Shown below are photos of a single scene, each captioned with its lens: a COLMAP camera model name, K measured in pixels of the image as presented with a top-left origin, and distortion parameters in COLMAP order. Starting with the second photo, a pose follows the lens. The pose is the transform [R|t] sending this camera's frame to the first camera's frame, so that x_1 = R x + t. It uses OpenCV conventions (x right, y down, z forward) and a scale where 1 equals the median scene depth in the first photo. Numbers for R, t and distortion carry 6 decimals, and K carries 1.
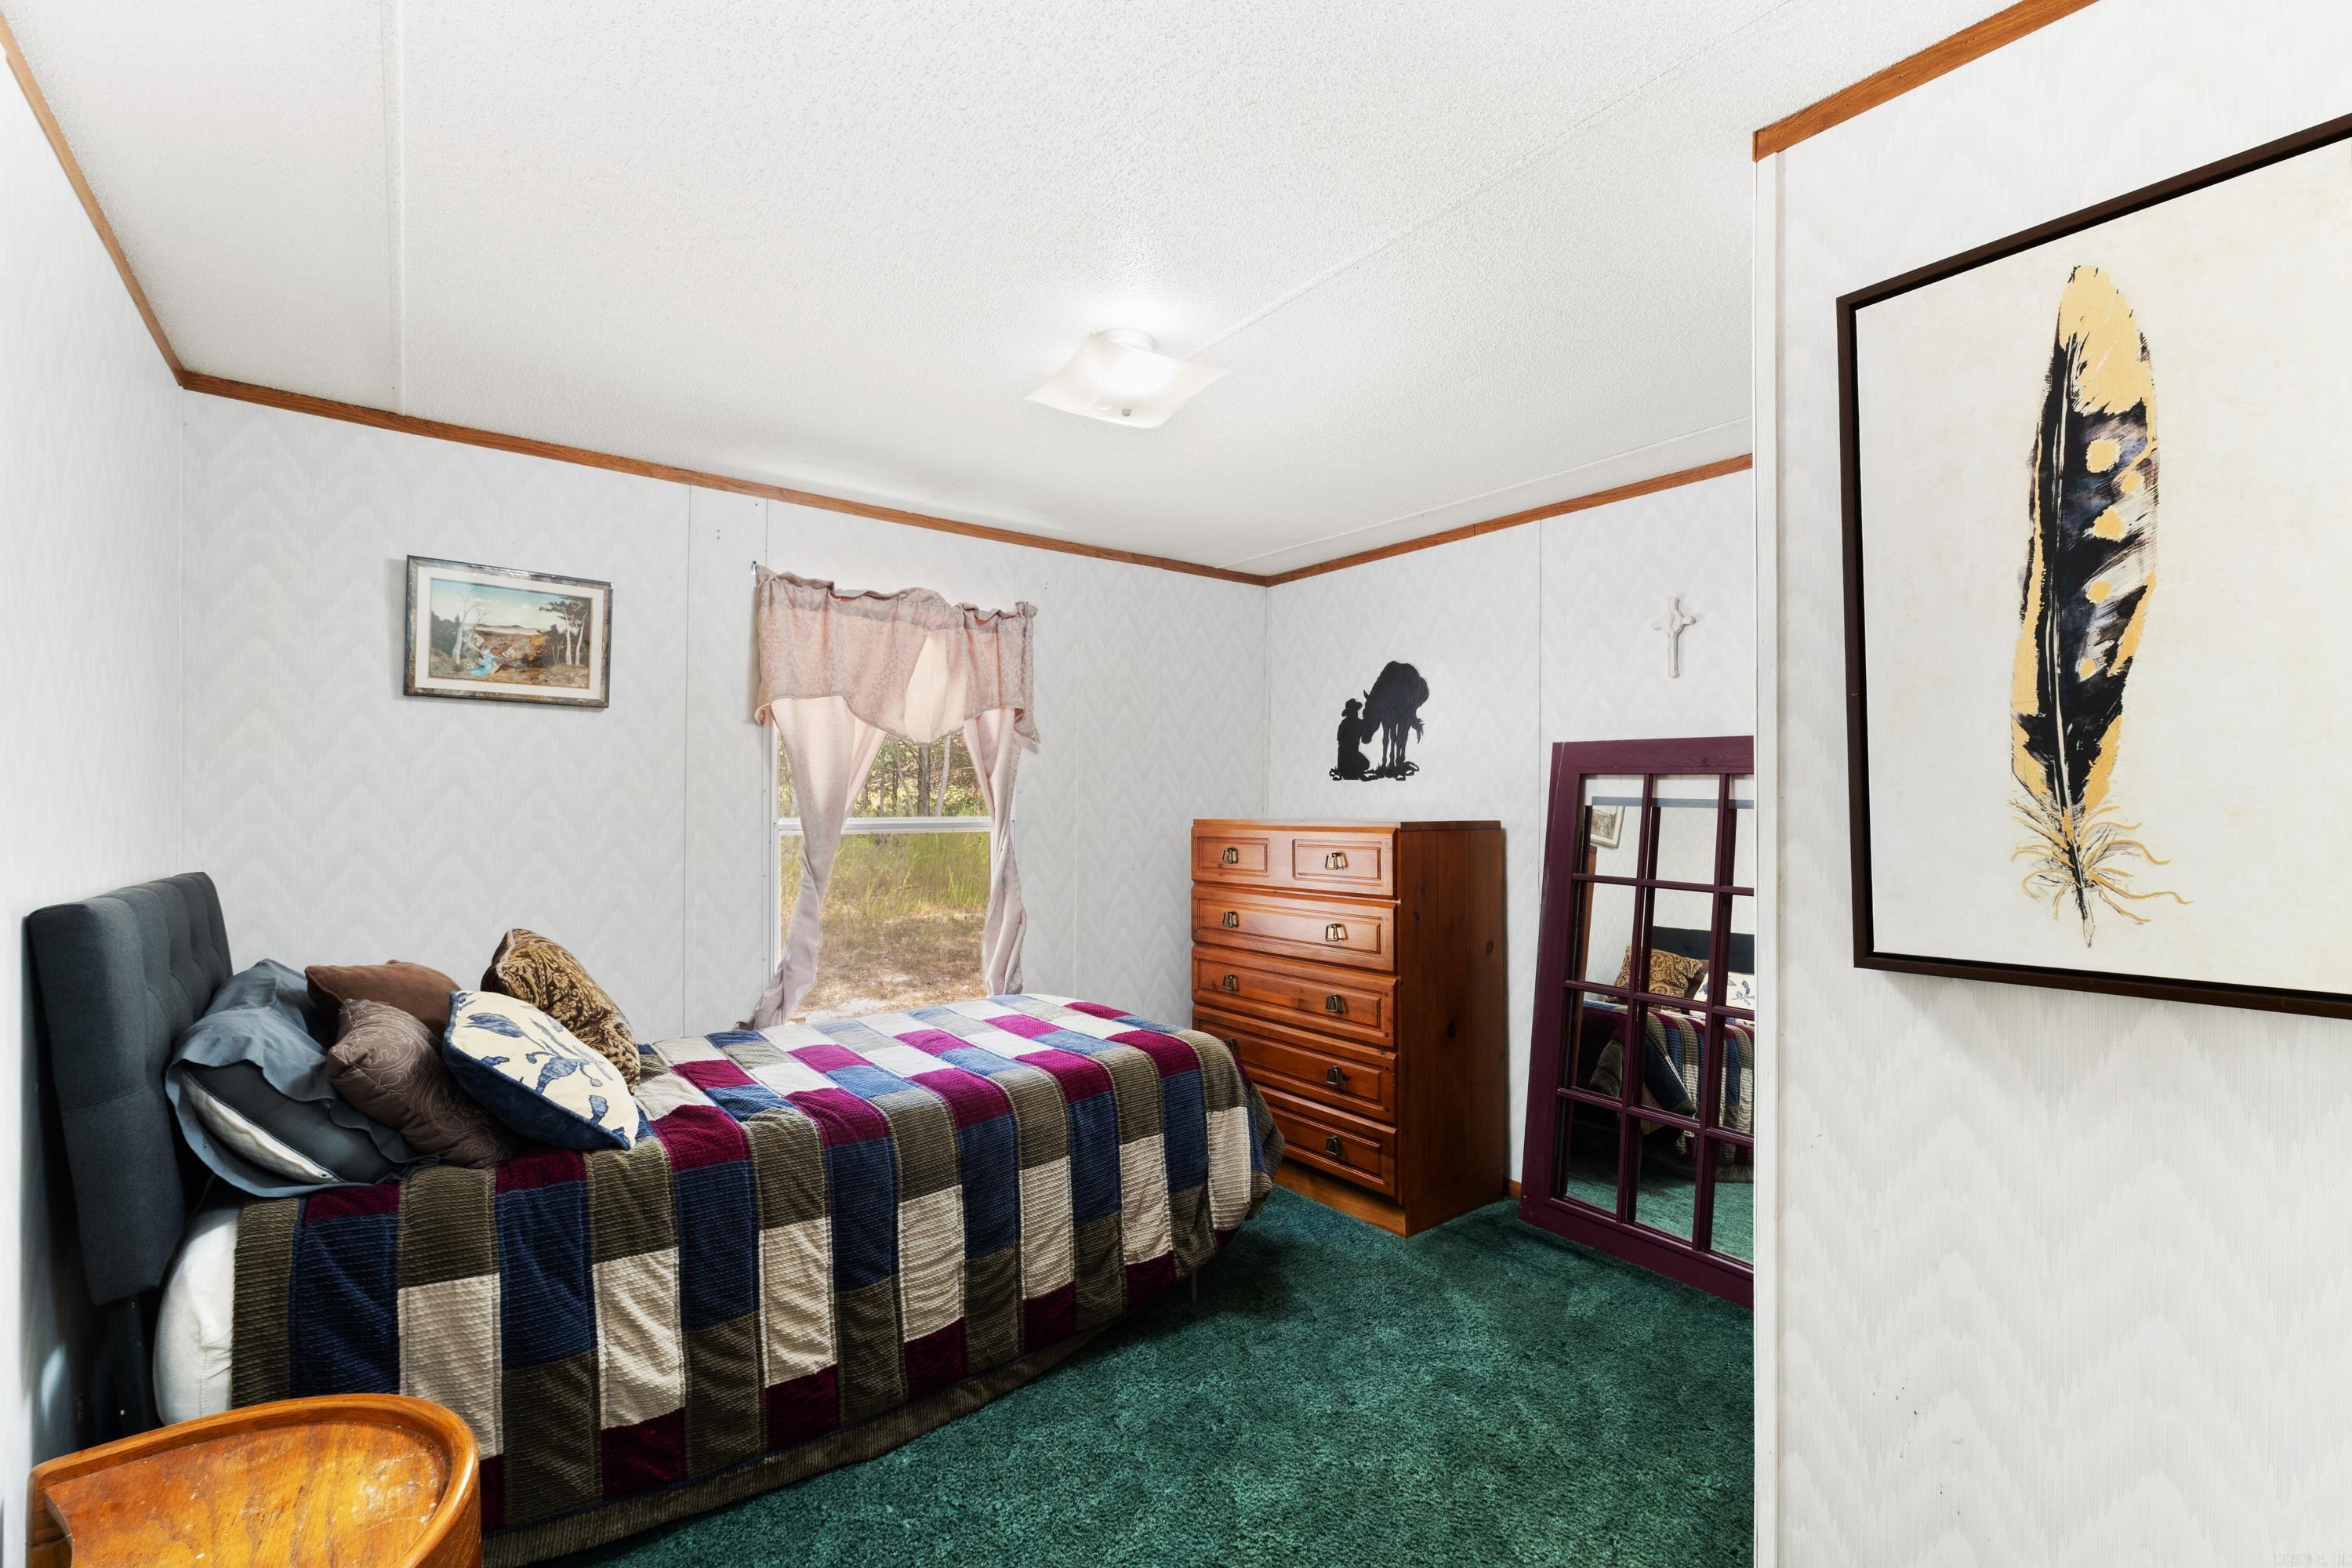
lens RADIAL K [[997.2, 0, 1176.0], [0, 997.2, 784.0], [0, 0, 1]] dist [-0.000243, -0.000089]
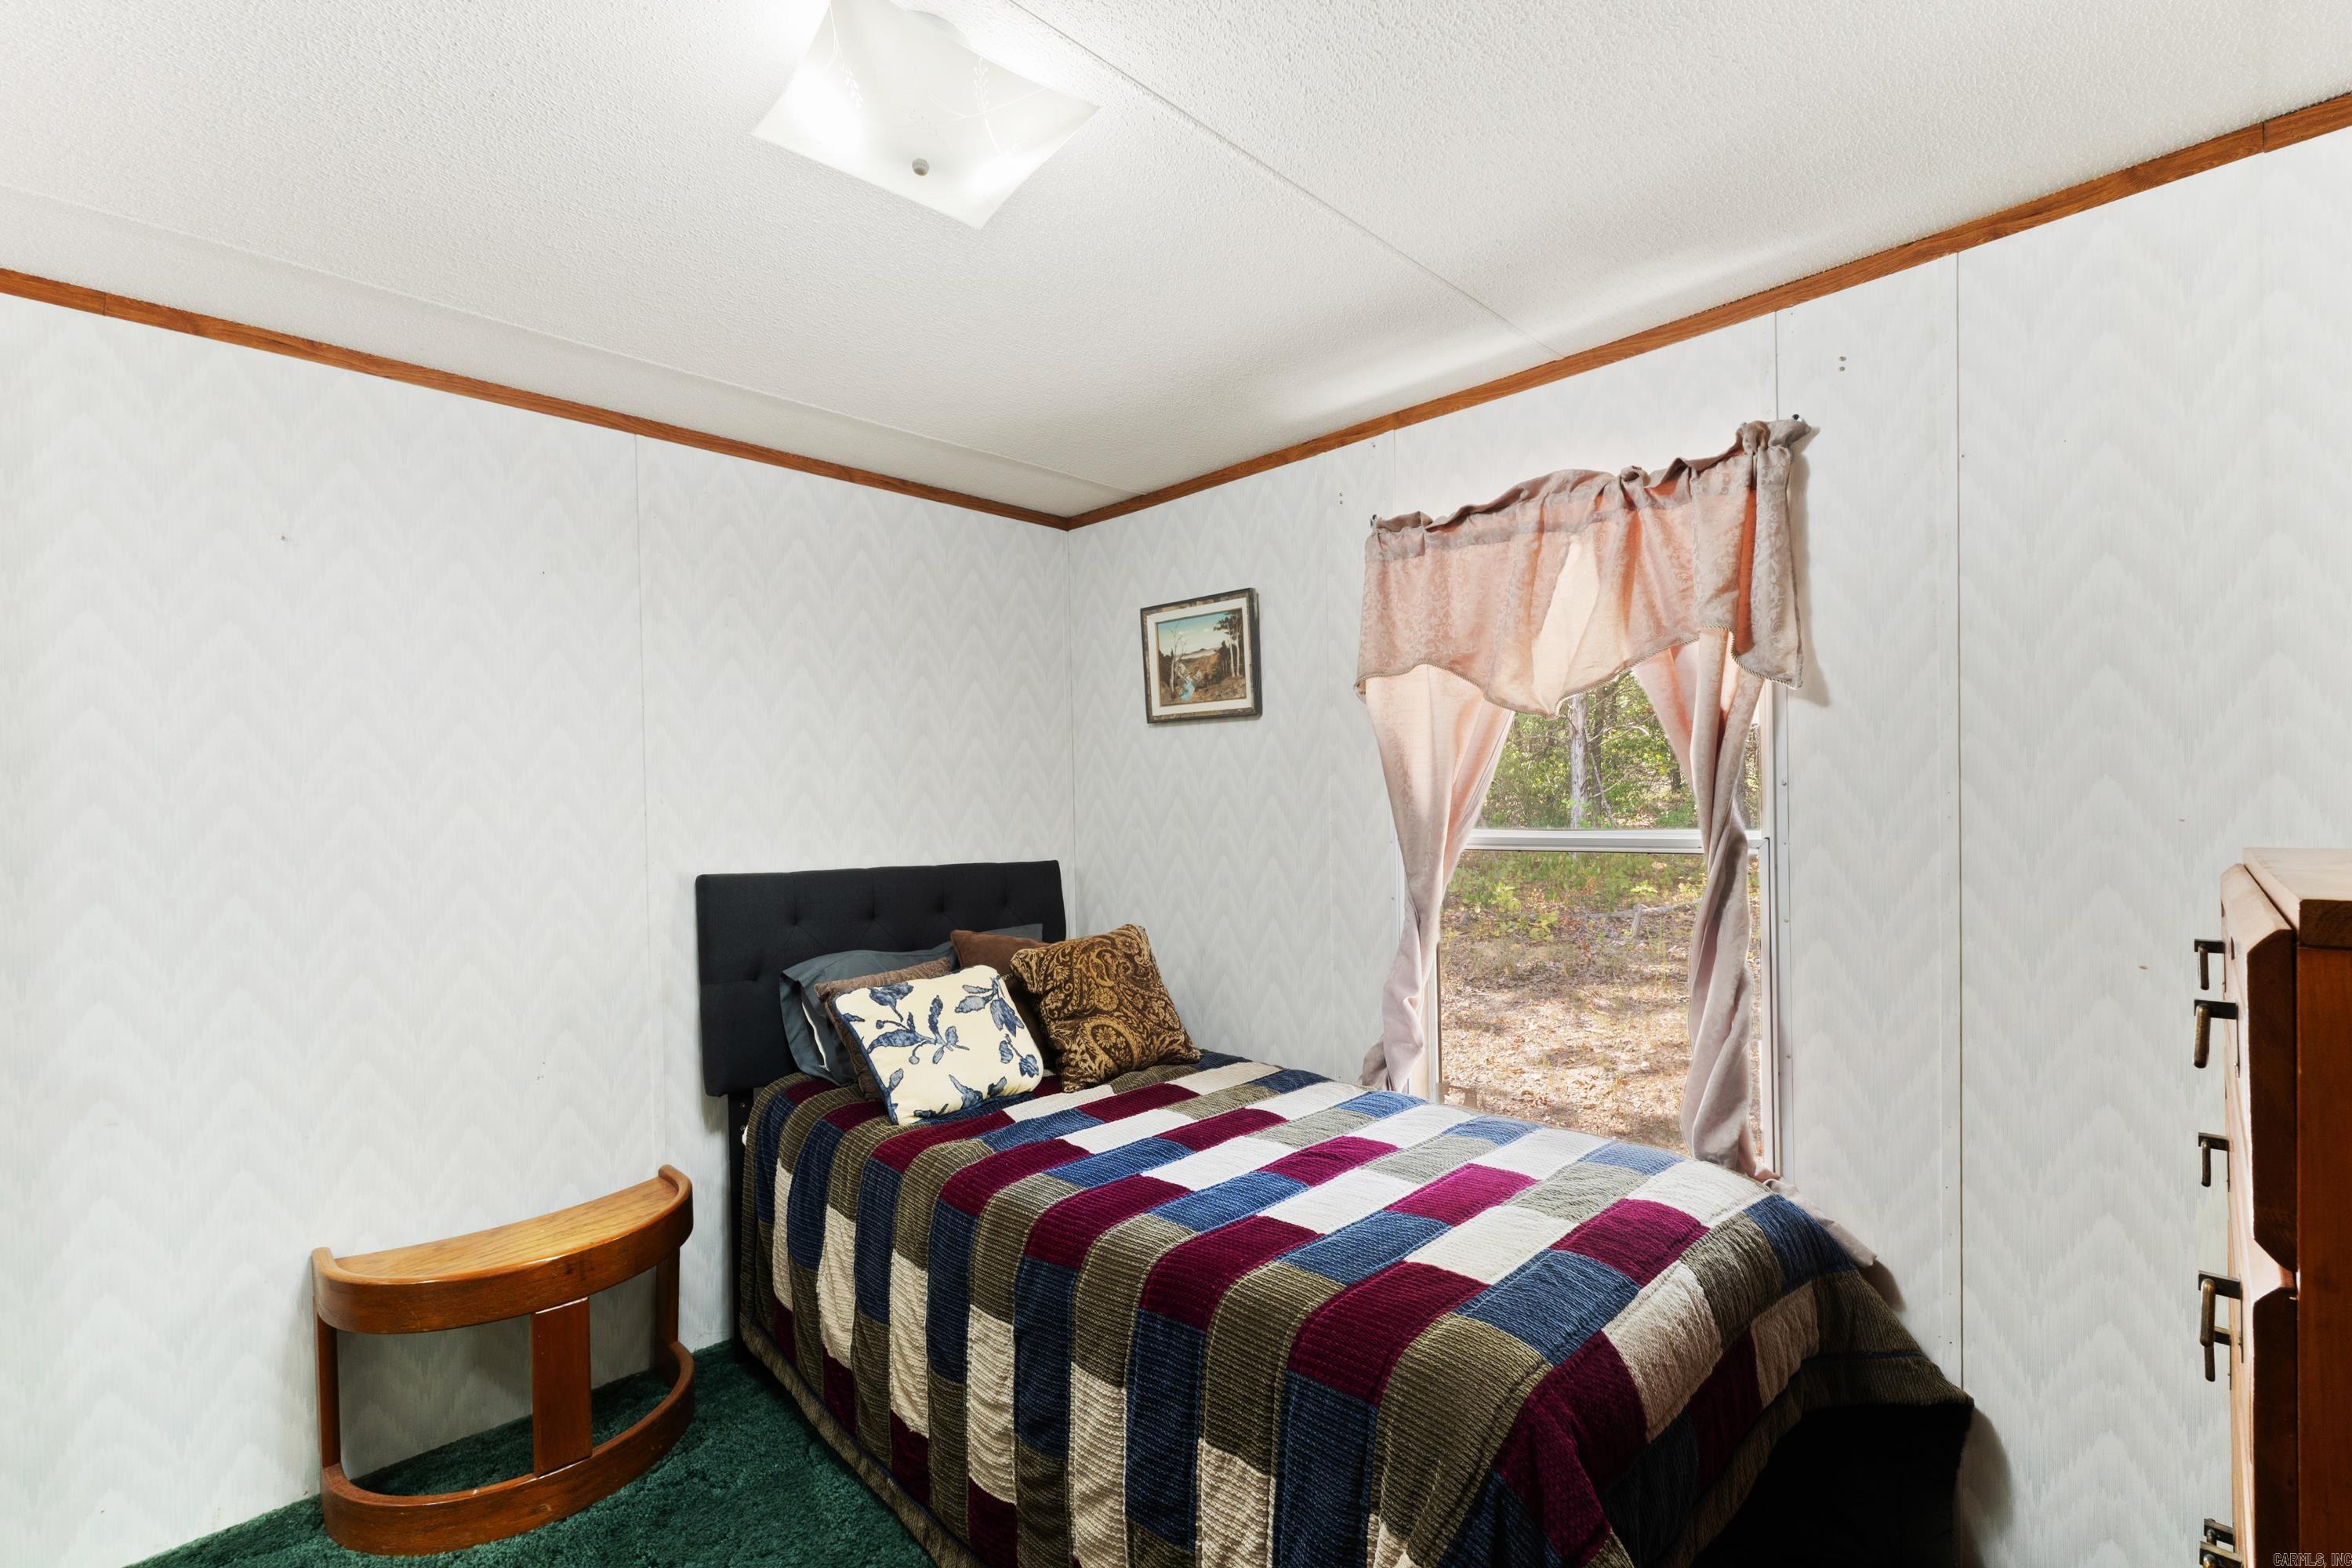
lens RADIAL K [[1042.2, 0, 1176.0], [0, 1042.2, 784.0], [0, 0, 1]] dist [0.000055, -0.000011]
pose [[0.115433, -0.023248, -0.993043, 0.460083], [0.037479, 0.999116, -0.019034, 0.010096], [0.992608, -0.035021, 0.116203, 0.817363]]
